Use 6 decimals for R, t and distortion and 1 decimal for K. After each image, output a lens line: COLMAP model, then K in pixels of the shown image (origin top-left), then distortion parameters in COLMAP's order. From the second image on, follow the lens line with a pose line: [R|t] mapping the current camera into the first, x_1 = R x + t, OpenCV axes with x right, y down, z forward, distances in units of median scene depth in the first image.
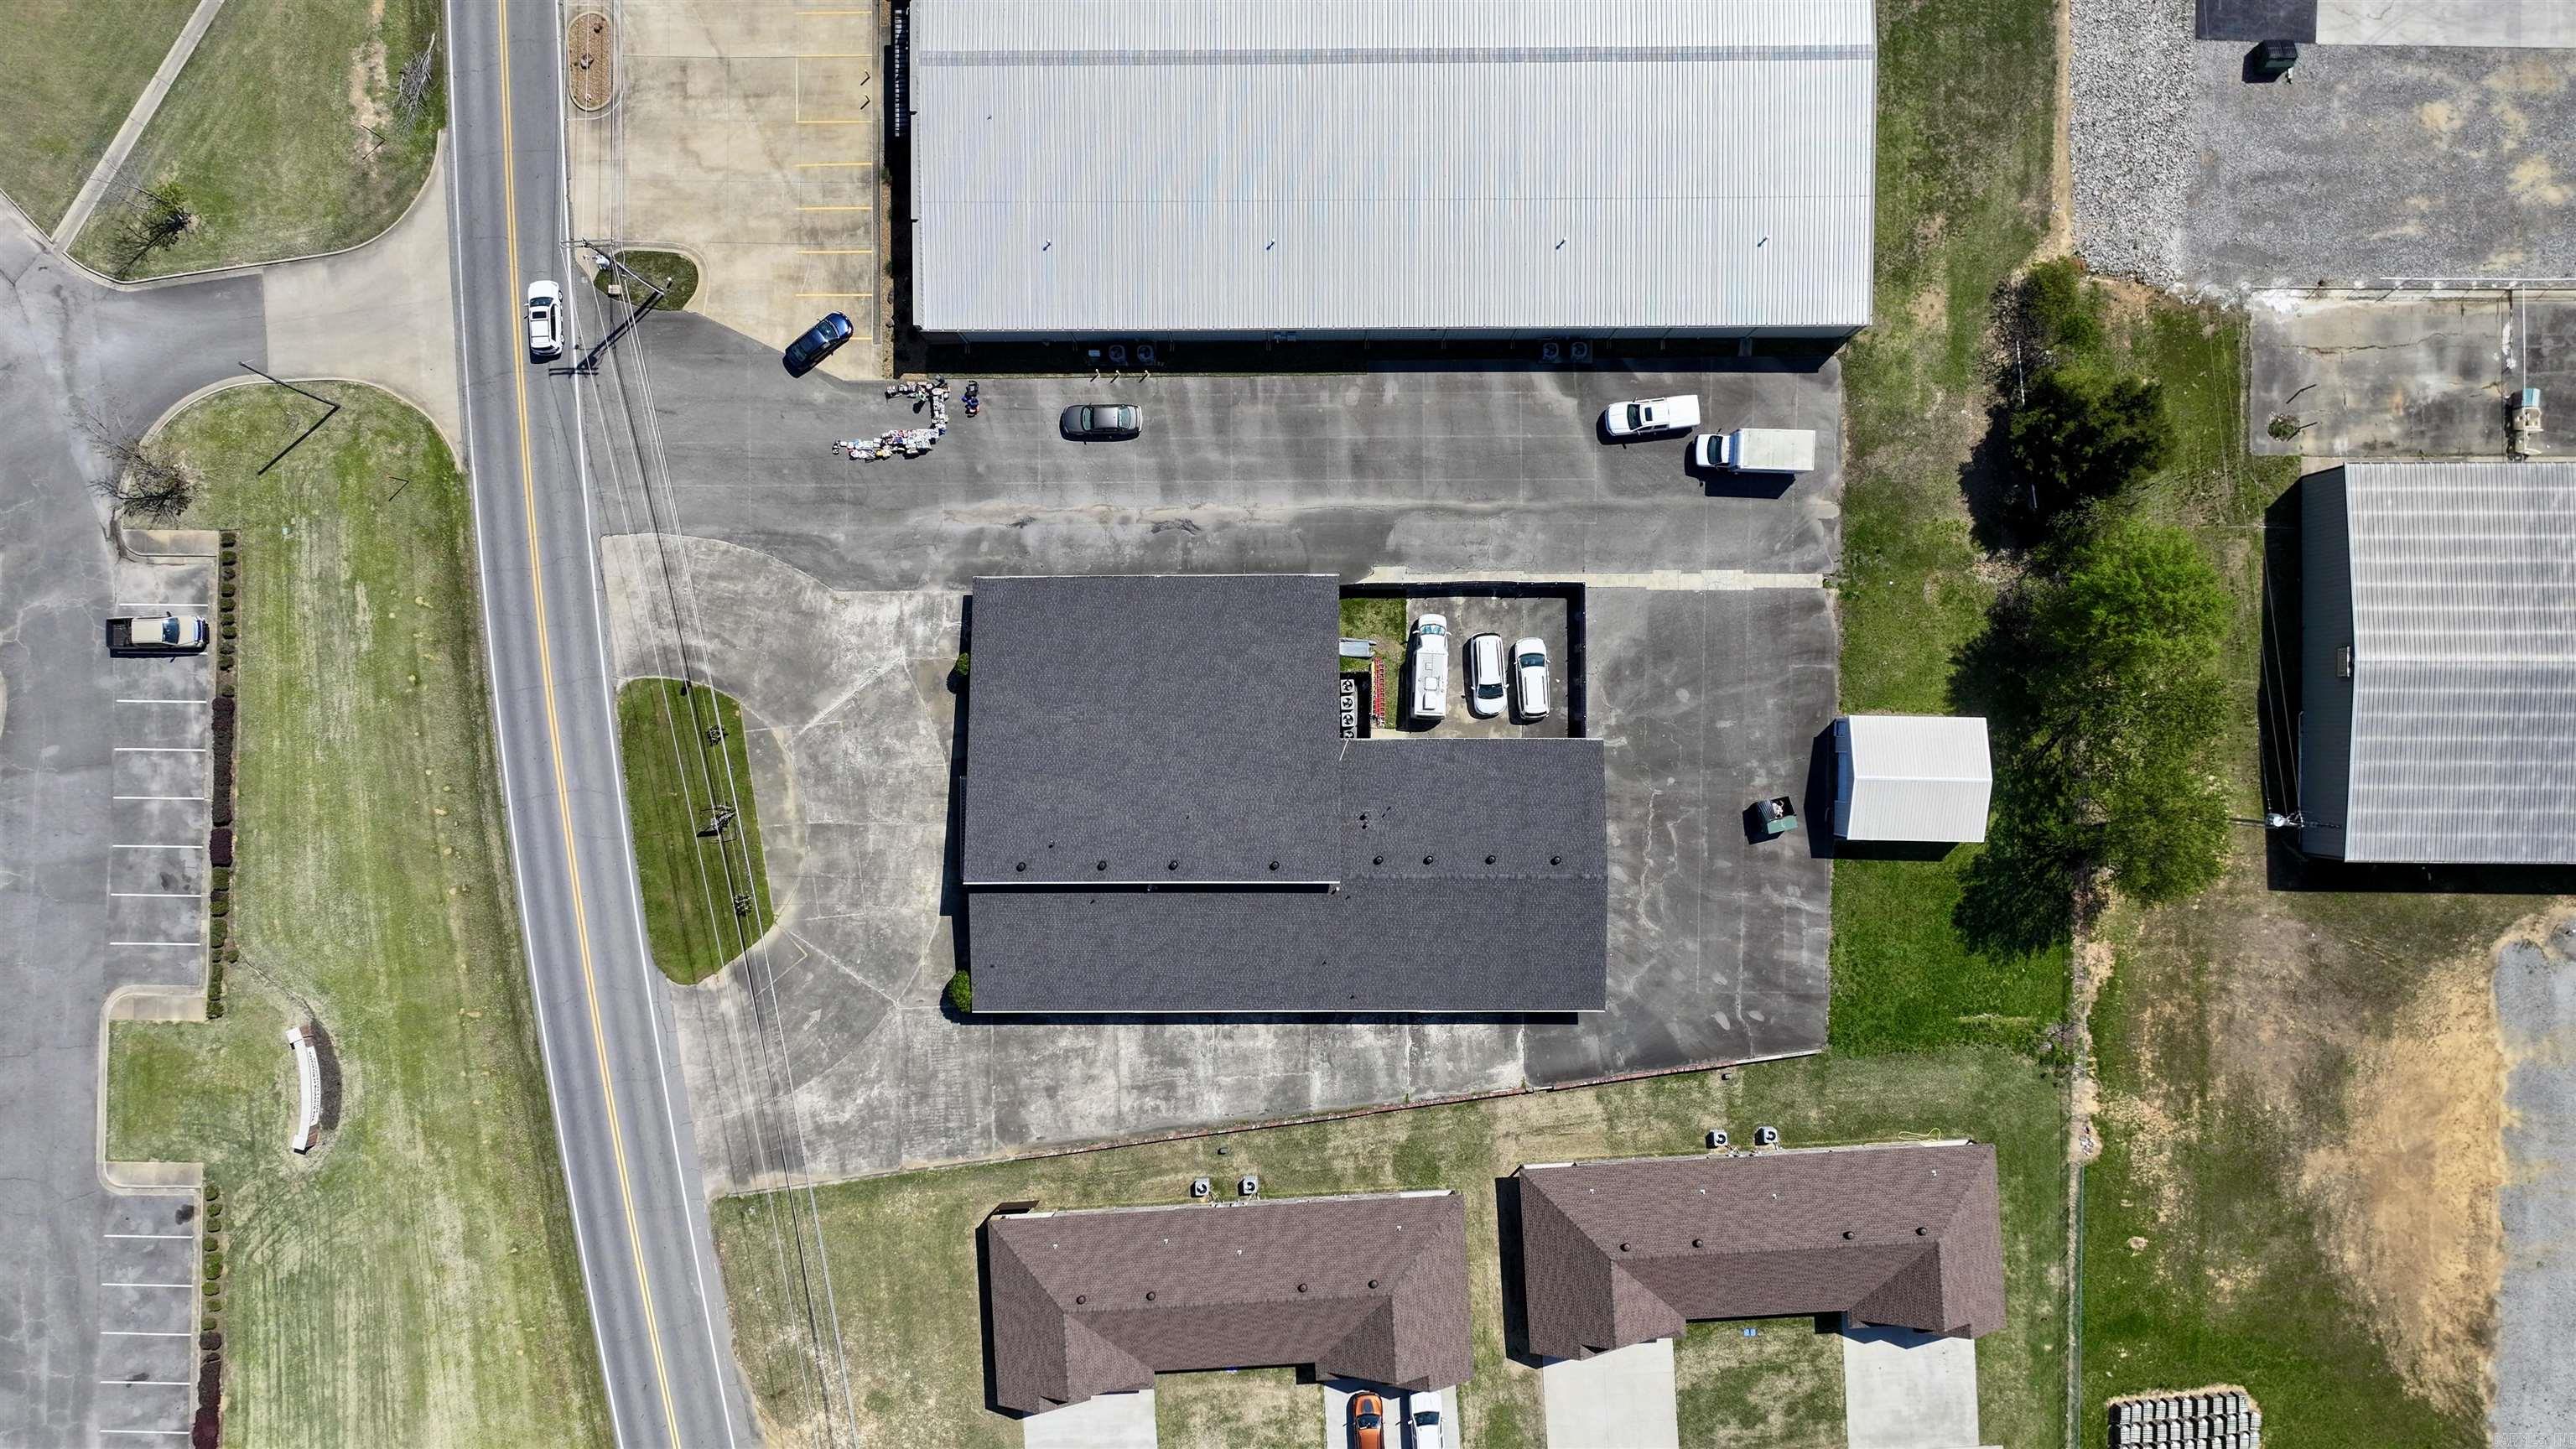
lens RADIAL K [[1815.2, 0, 1294.4], [0, 1815.2, 714.7], [0, 0, 1]] dist [-0.003666, 0.020068]
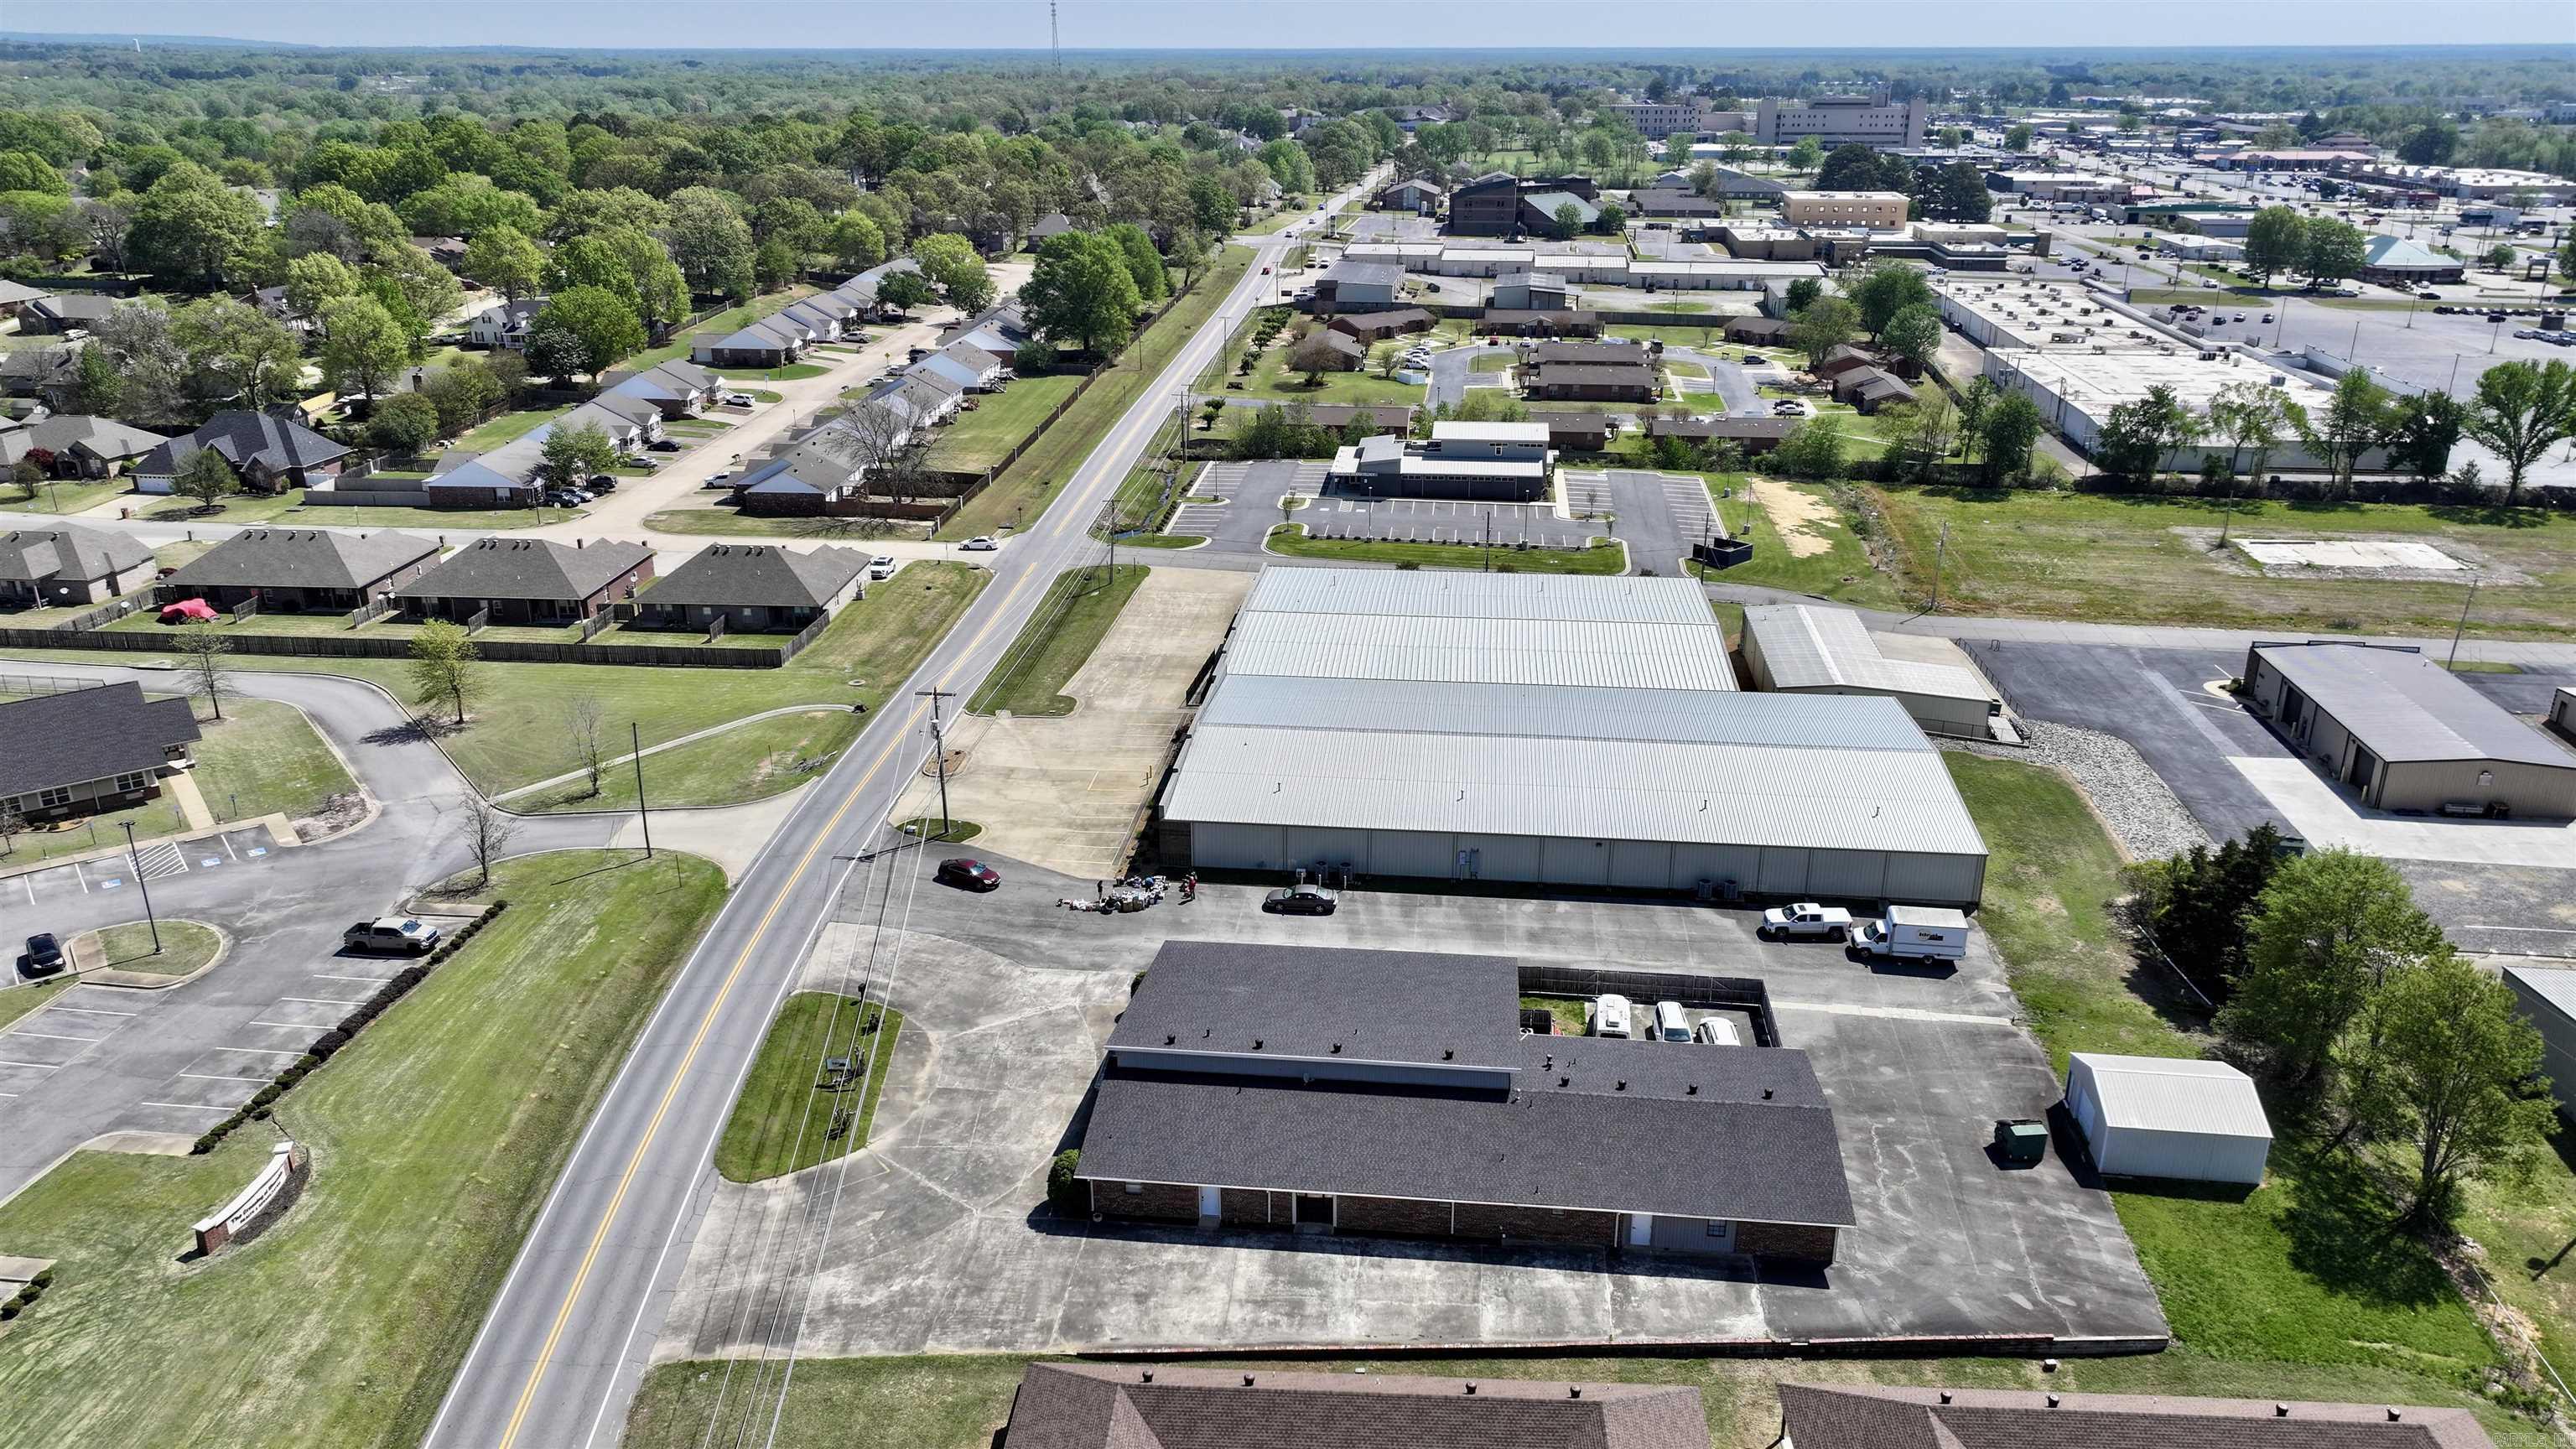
lens RADIAL K [[1815.2, 0, 1294.4], [0, 1815.2, 714.7], [0, 0, 1]] dist [-0.003666, 0.020068]
pose [[0.993850, 0.045236, -0.101069, -0.003214], [-0.110572, 0.356615, -0.927685, 0.825268], [-0.005922, 0.933156, 0.359424, 0.493124]]
